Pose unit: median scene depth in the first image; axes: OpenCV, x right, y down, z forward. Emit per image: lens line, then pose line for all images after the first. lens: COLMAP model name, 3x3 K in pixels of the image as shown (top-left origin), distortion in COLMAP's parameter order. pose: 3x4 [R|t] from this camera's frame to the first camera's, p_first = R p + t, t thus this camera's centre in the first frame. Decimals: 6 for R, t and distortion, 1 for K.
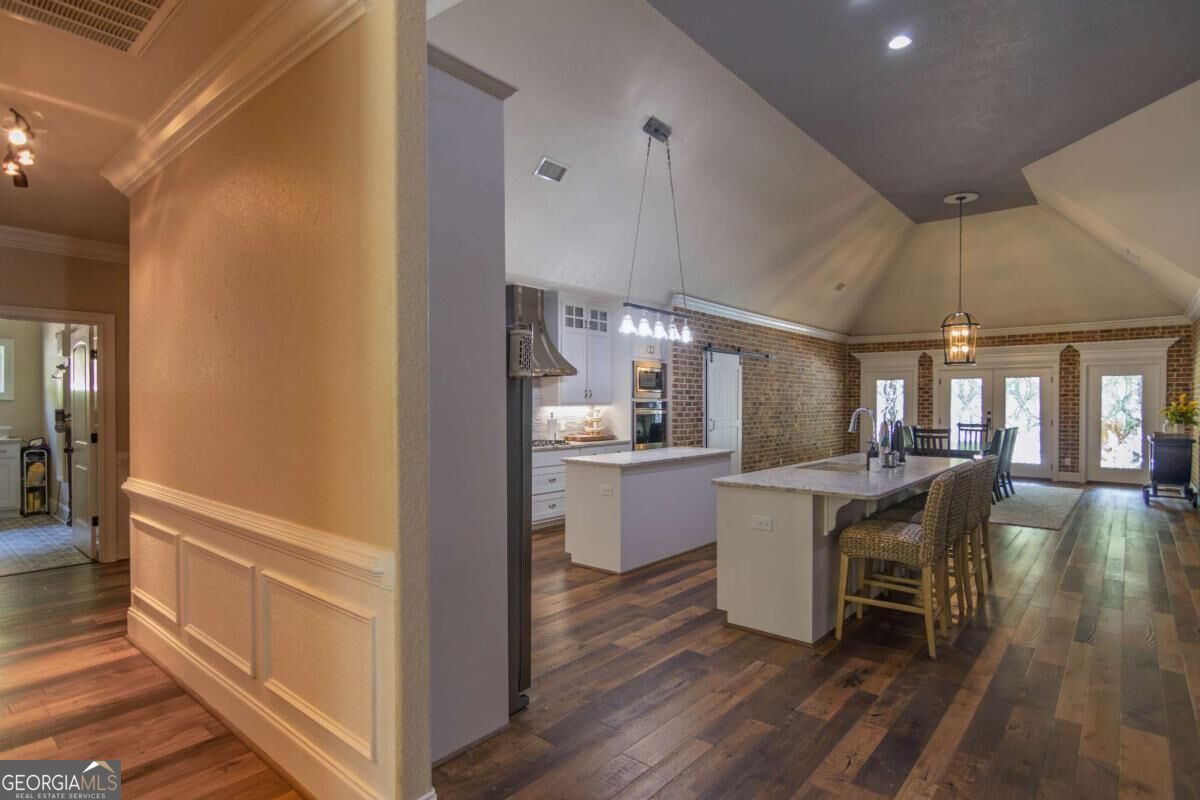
lens RADIAL K [[622.1, 0, 602.0], [0, 622.1, 403.6], [0, 0, 1]] dist [-0.014169, -0.006313]
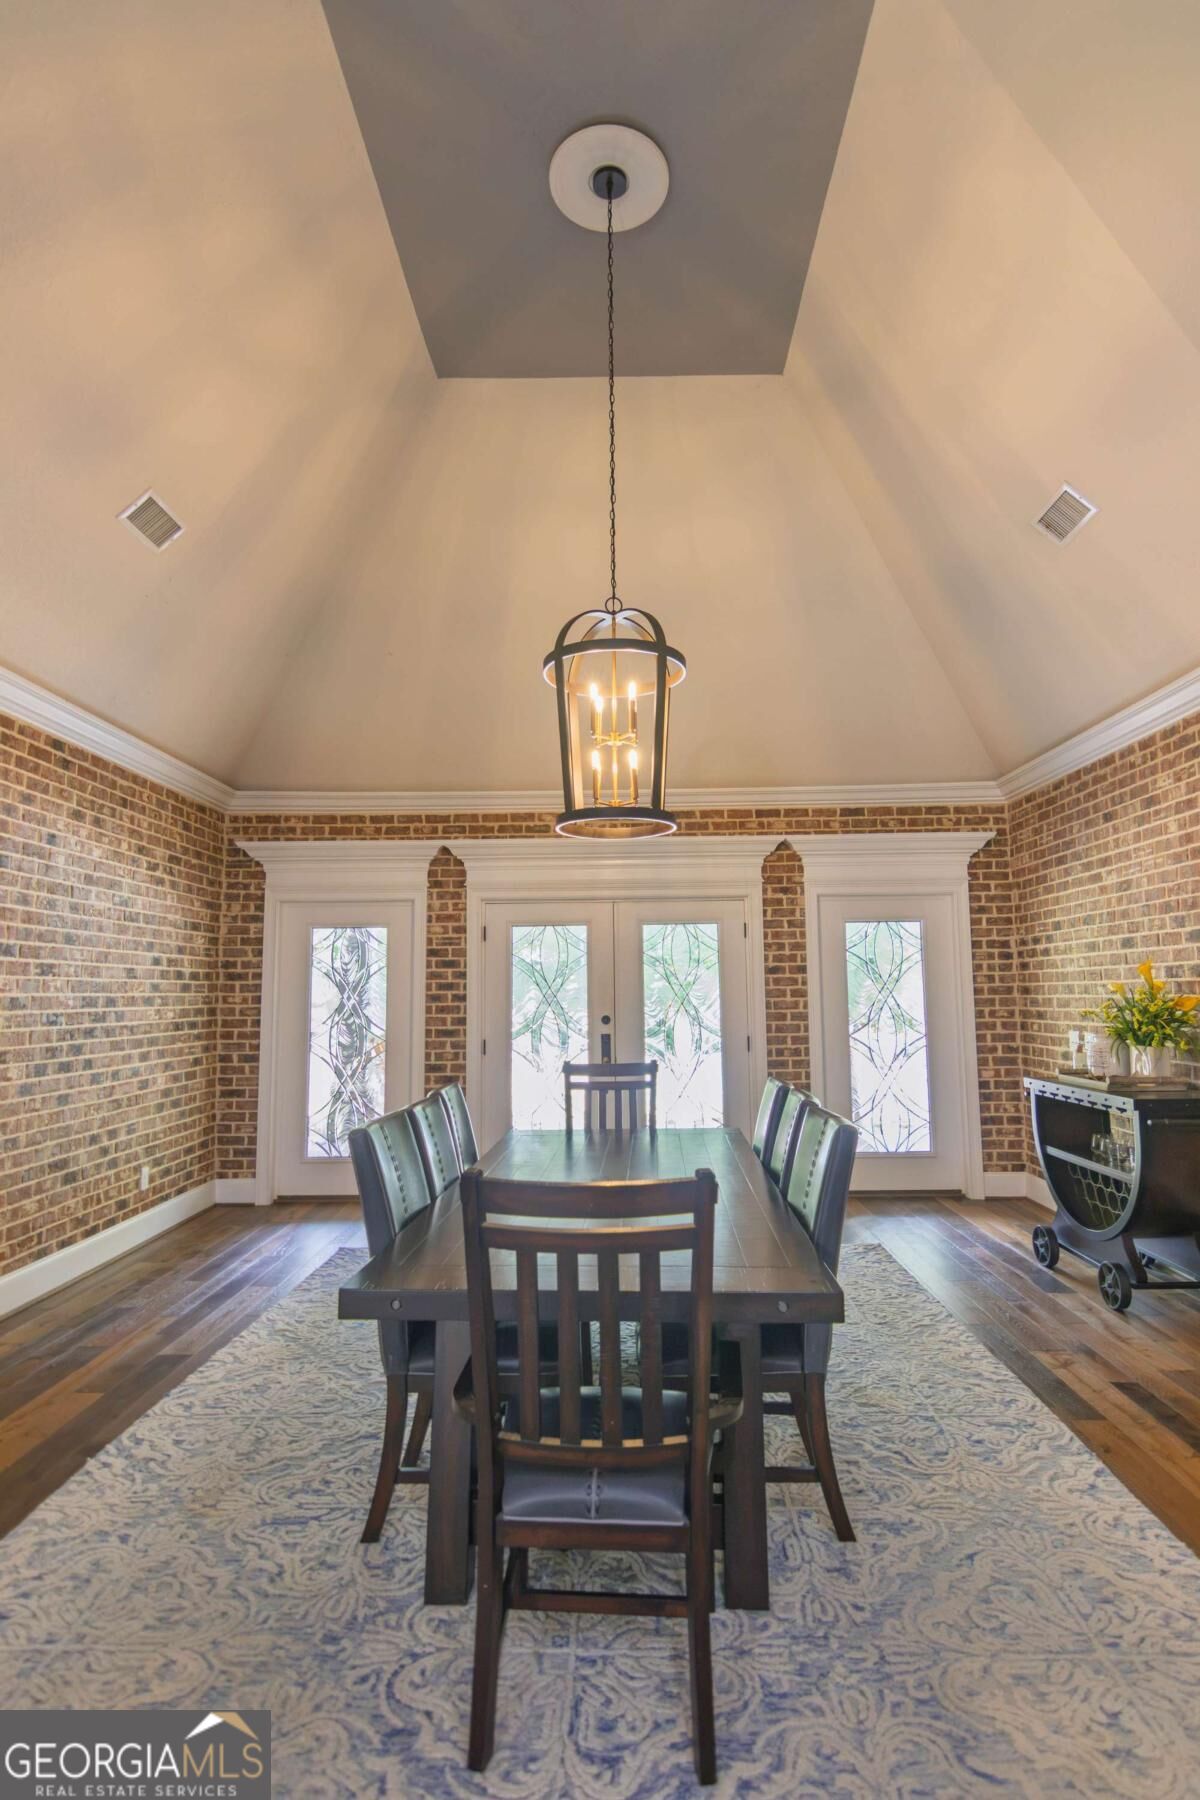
lens RADIAL K [[933.2, 0, 594.0], [0, 933.2, 895.8], [0, 0, 1]] dist [-0.014169, -0.006313]
pose [[0.781600, 0.053515, 0.621481, 0.293840], [0.015173, 0.994387, -0.104709, -0.000221], [-0.623596, 0.091270, 0.776401, 0.608118]]
